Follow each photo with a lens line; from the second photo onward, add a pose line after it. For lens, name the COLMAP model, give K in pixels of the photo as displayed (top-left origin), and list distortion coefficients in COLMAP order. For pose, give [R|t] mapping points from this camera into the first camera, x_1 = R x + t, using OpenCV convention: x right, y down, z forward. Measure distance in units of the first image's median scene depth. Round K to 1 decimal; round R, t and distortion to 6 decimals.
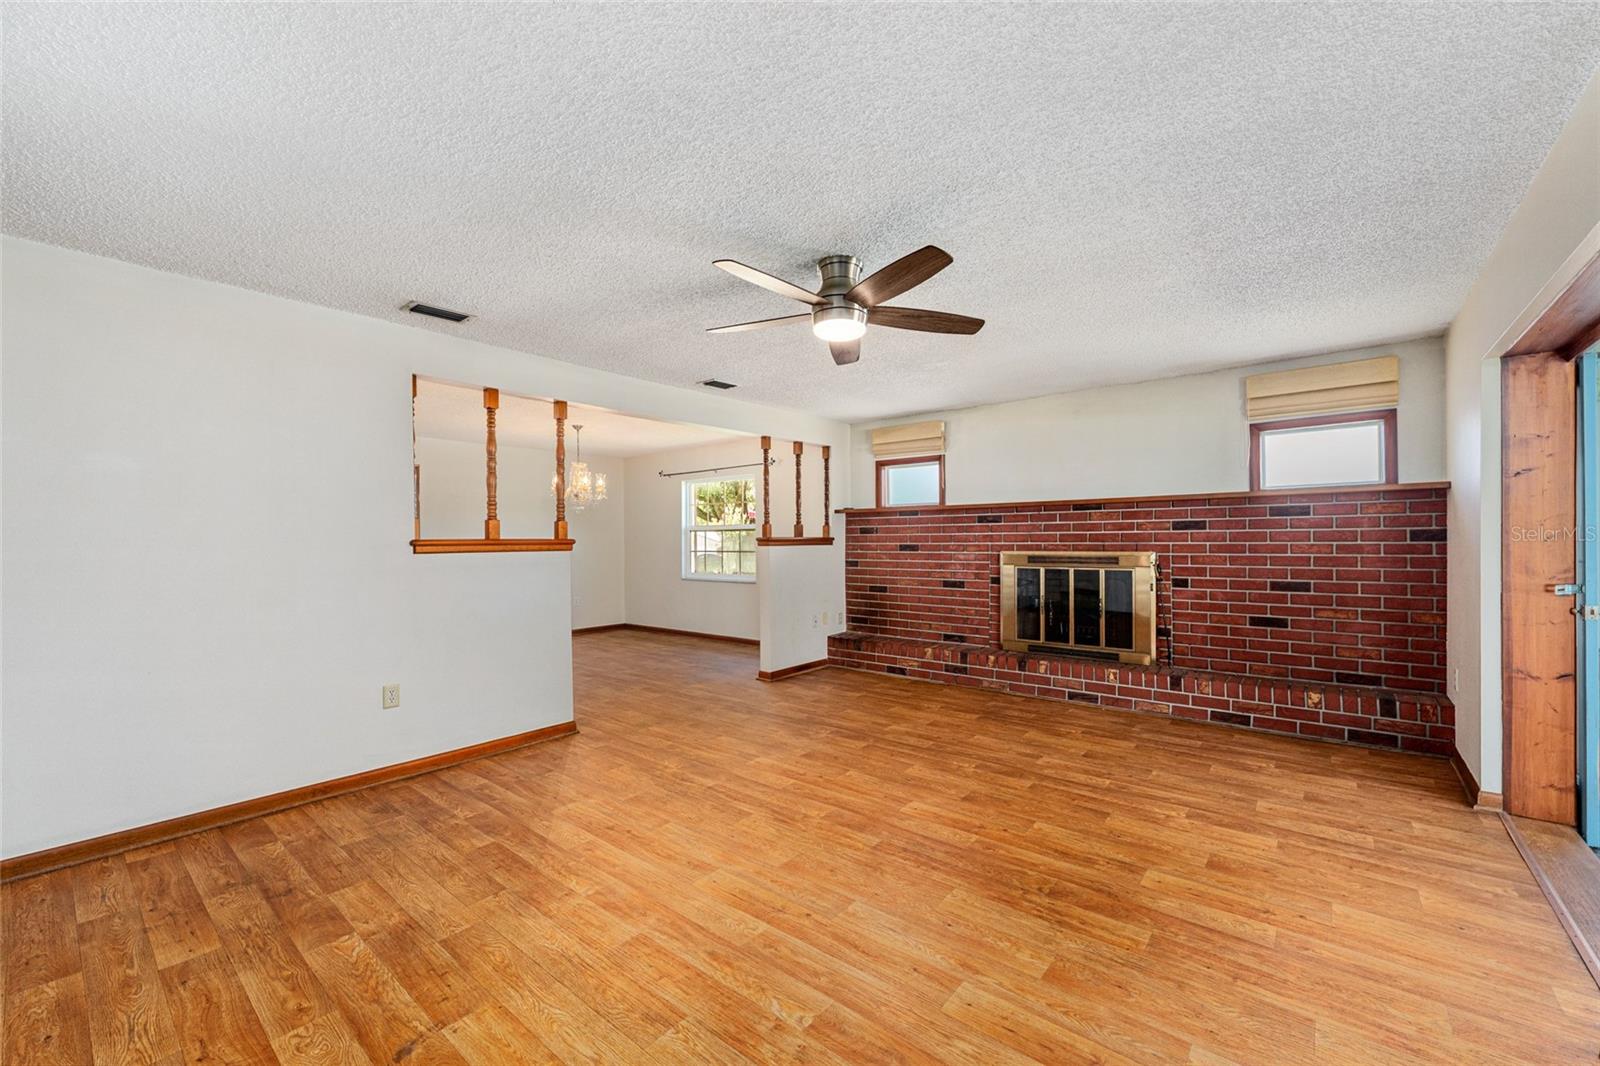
lens RADIAL K [[643.5, 0, 807.8], [0, 643.5, 543.9], [0, 0, 1]] dist [-0.000140, -0.000553]
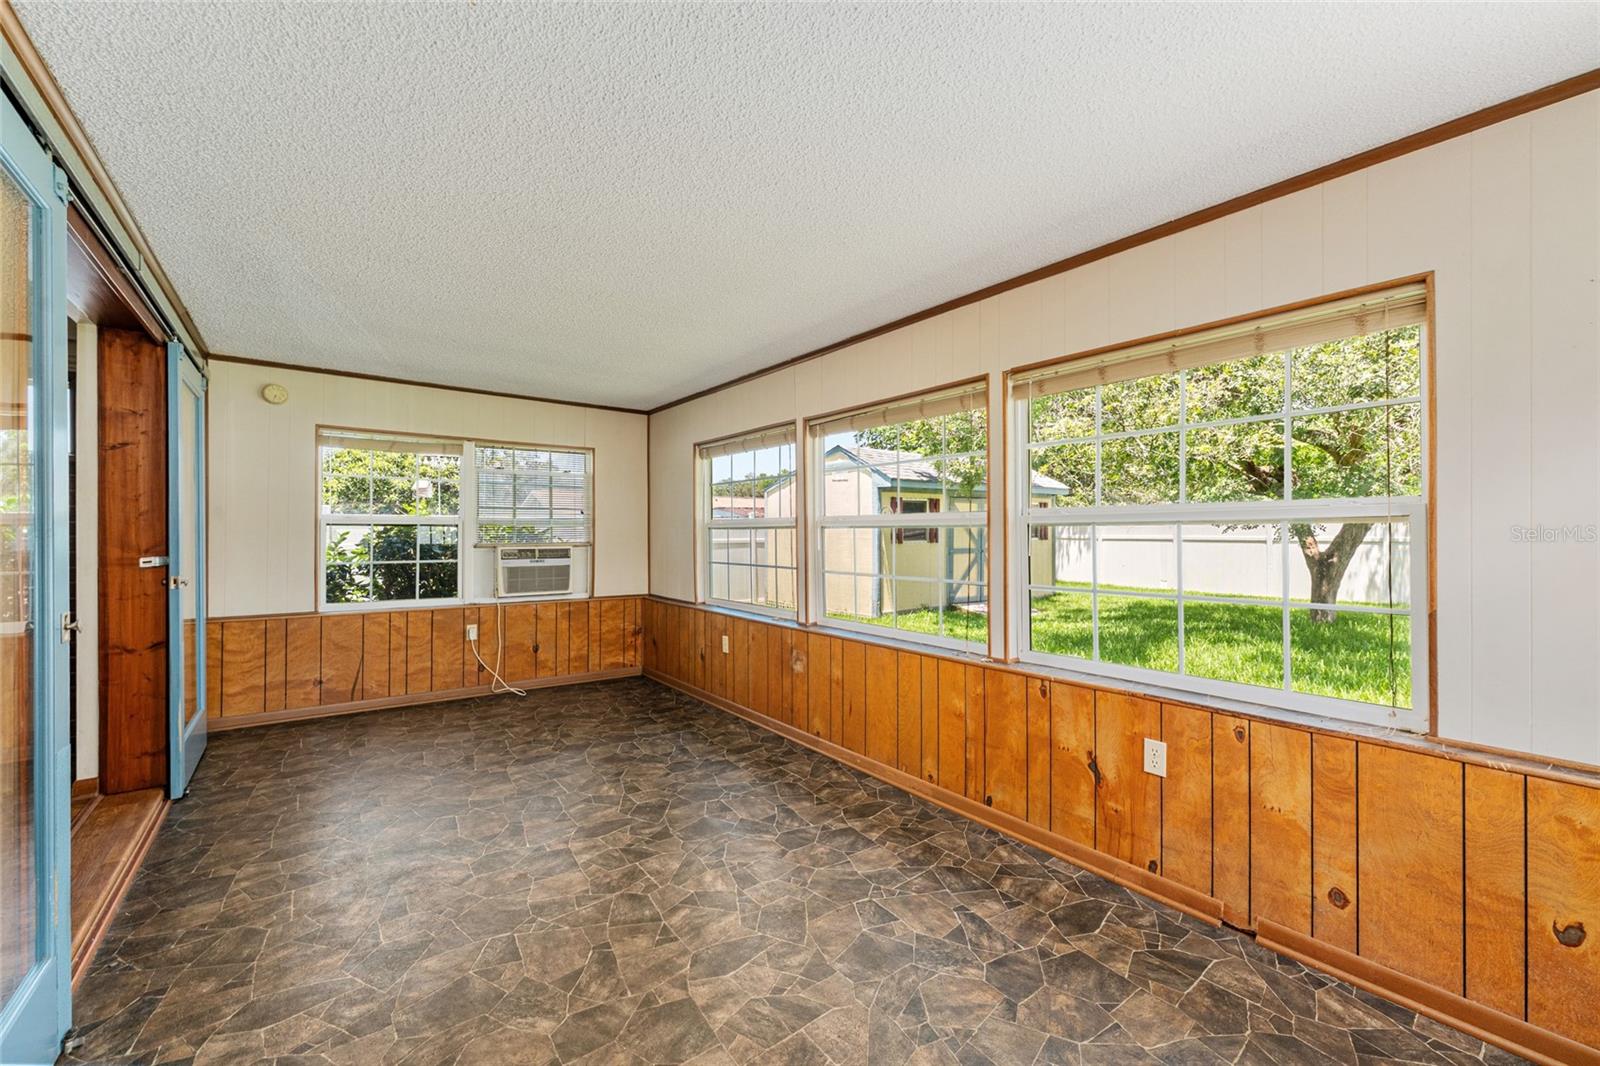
lens RADIAL K [[643.5, 0, 793.7], [0, 643.5, 530.4], [0, 0, 1]] dist [-0.000140, -0.000553]
pose [[0.230940, 0.011545, 0.972899, 0.388063], [0.007373, 0.999880, -0.013615, 0.040706], [-0.972940, 0.010318, 0.230827, -0.250190]]
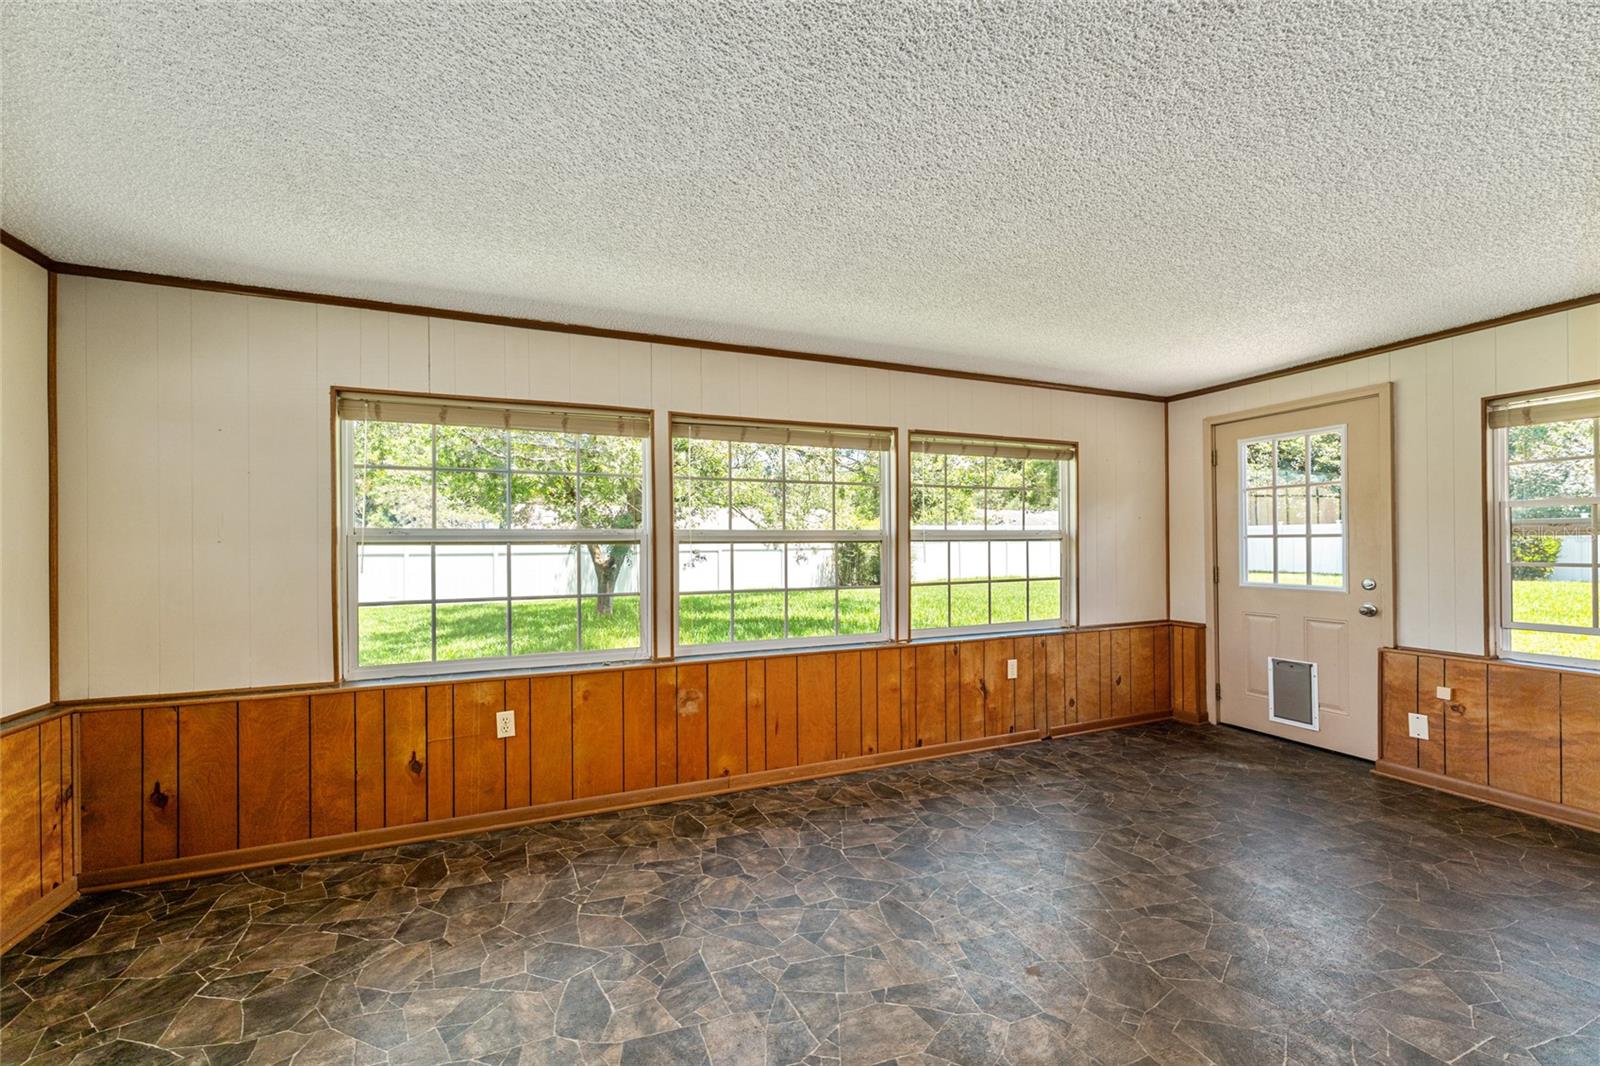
lens RADIAL K [[643.5, 0, 807.0], [0, 643.5, 536.5], [0, 0, 1]] dist [-0.000140, -0.000553]
pose [[-0.891434, 0.017238, 0.452822, 1.006297], [0.016582, 0.999848, -0.005419, 0.014665], [-0.452846, 0.002678, -0.891585, 0.983488]]
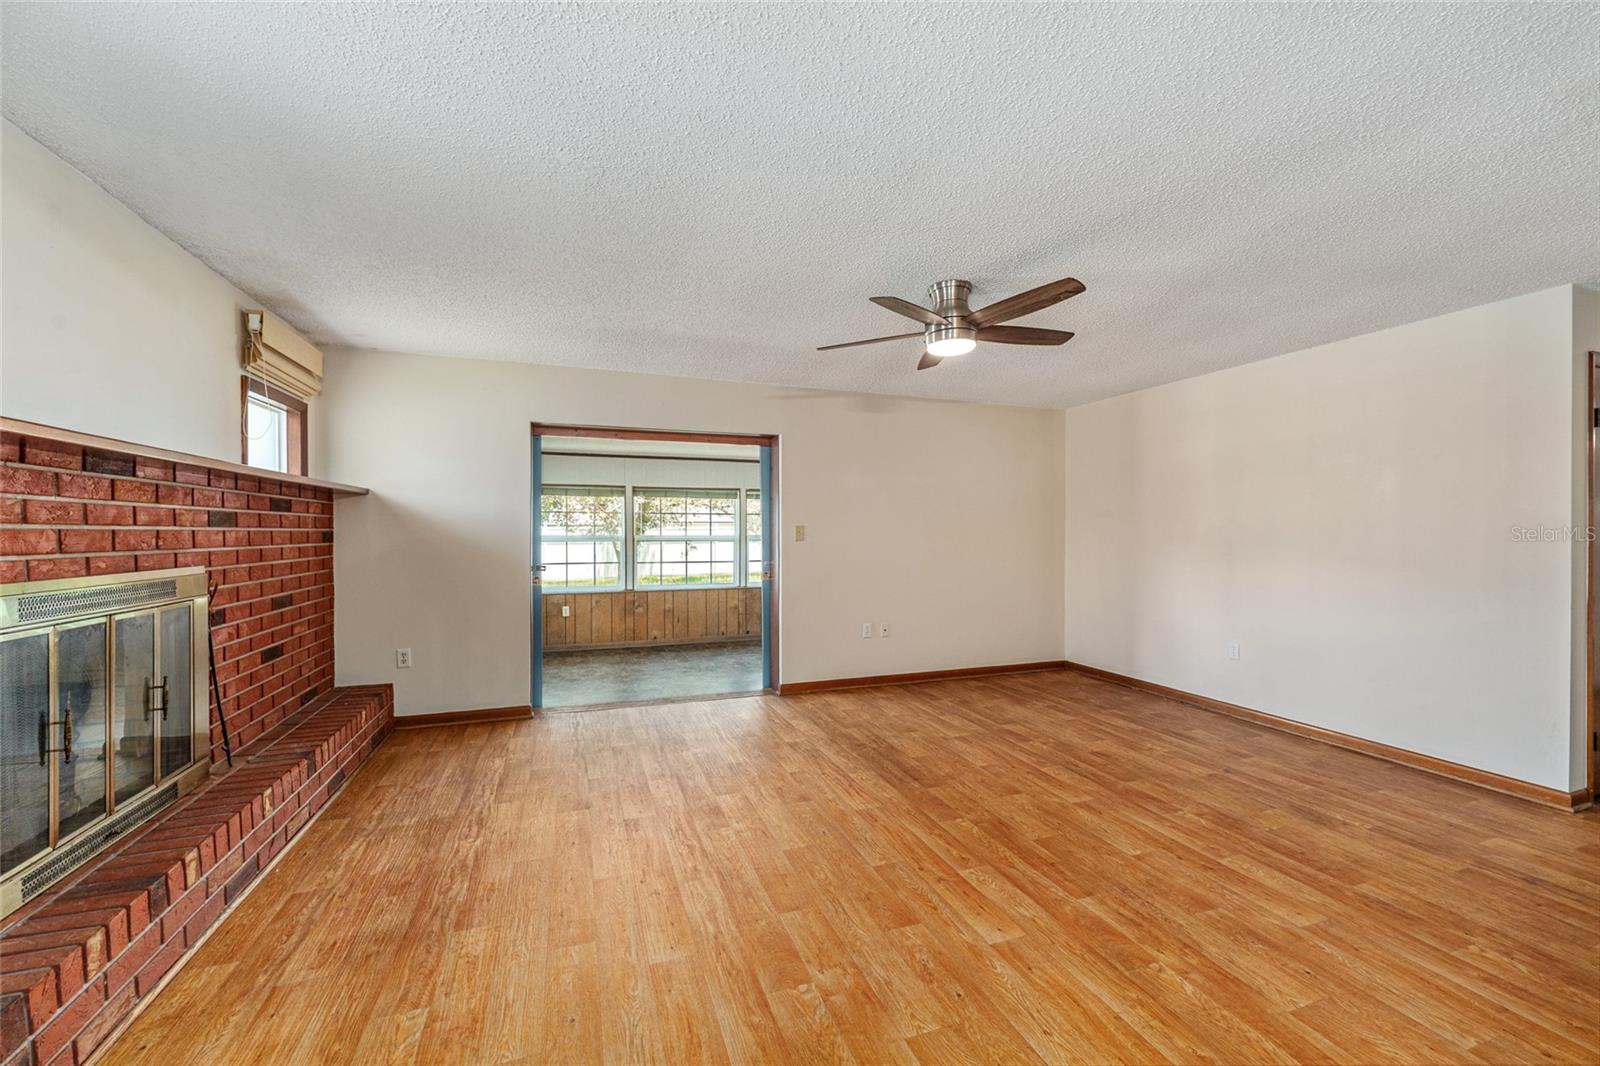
lens RADIAL K [[643.5, 0, 800.4], [0, 643.5, 536.0], [0, 0, 1]] dist [-0.000140, -0.000553]
pose [[-0.862059, 0.005734, 0.506775, -0.284259], [0.010766, 0.999918, 0.006999, -0.018947], [-0.506693, 0.011489, -0.862050, 2.088962]]
